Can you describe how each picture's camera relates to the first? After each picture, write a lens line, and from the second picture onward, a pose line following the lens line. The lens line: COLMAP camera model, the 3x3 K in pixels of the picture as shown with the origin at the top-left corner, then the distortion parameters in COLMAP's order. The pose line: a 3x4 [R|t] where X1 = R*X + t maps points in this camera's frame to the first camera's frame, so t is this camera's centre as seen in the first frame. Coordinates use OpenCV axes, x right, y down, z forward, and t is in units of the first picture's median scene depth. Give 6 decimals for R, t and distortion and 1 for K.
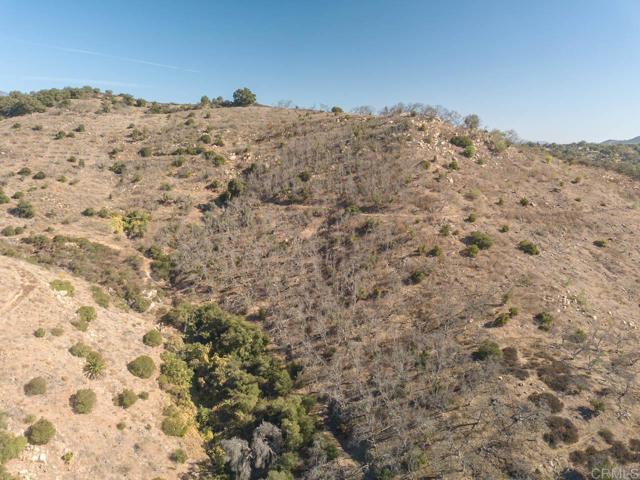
lens RADIAL K [[481.5, 0, 318.4], [0, 481.5, 237.7], [0, 0, 1]] dist [0.010842, -0.016363]
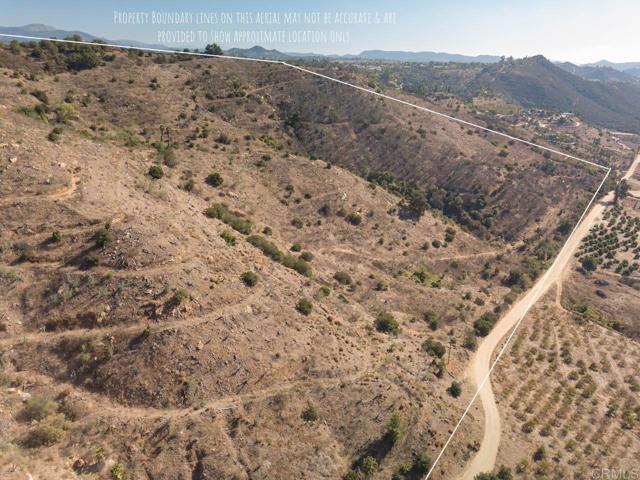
lens RADIAL K [[481.5, 0, 314.8], [0, 481.5, 237.3], [0, 0, 1]] dist [0.010842, -0.016363]
pose [[0.754757, -0.227827, 0.615173, -1.146610], [0.107964, 0.968109, 0.226075, -0.056349], [-0.647060, -0.104215, 0.755283, -0.402879]]
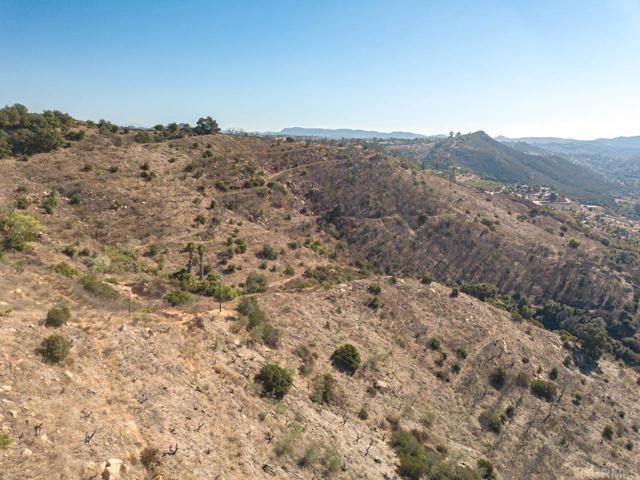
lens RADIAL K [[481.5, 0, 314.3], [0, 481.5, 240.1], [0, 0, 1]] dist [0.010842, -0.016363]
pose [[0.639583, -0.167058, 0.750350, -1.057412], [0.133570, 0.985404, 0.105538, -0.146786], [-0.757029, 0.032725, 0.652562, 0.145644]]
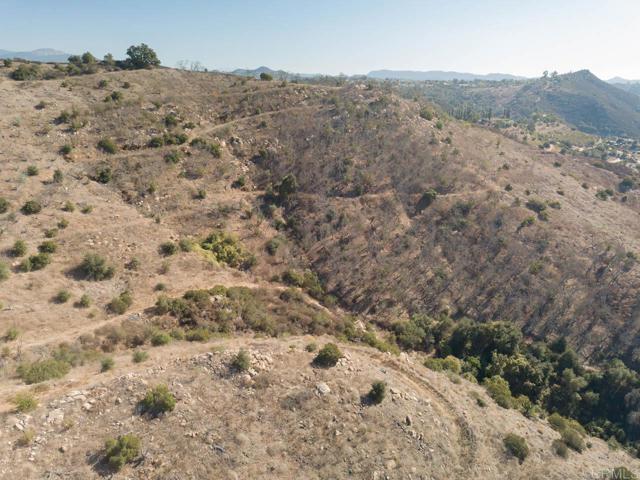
lens RADIAL K [[481.5, 0, 317.6], [0, 481.5, 237.6], [0, 0, 1]] dist [0.010842, -0.016363]
pose [[0.761897, -0.210177, 0.612649, -0.593779], [0.118340, 0.975136, 0.187364, -0.142660], [-0.636796, -0.070251, 0.767825, 0.233675]]
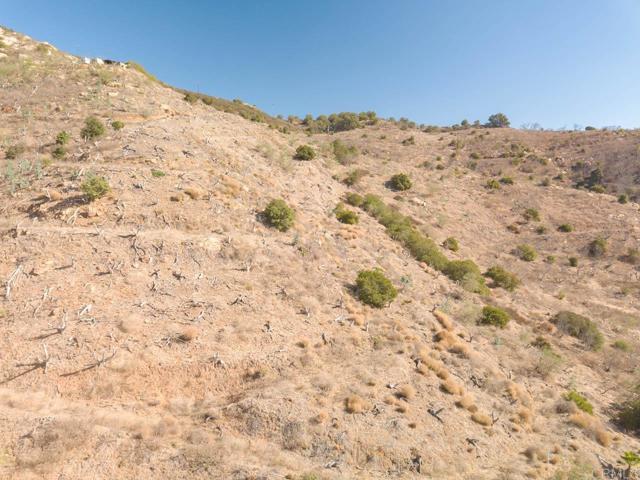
lens RADIAL K [[481.5, 0, 320.5], [0, 481.5, 246.8], [0, 0, 1]] dist [0.010842, -0.016363]
pose [[0.998115, -0.013290, 0.059913, -0.834323], [0.019562, 0.994242, -0.105361, 0.175078], [-0.058167, 0.106335, 0.992628, -0.175245]]
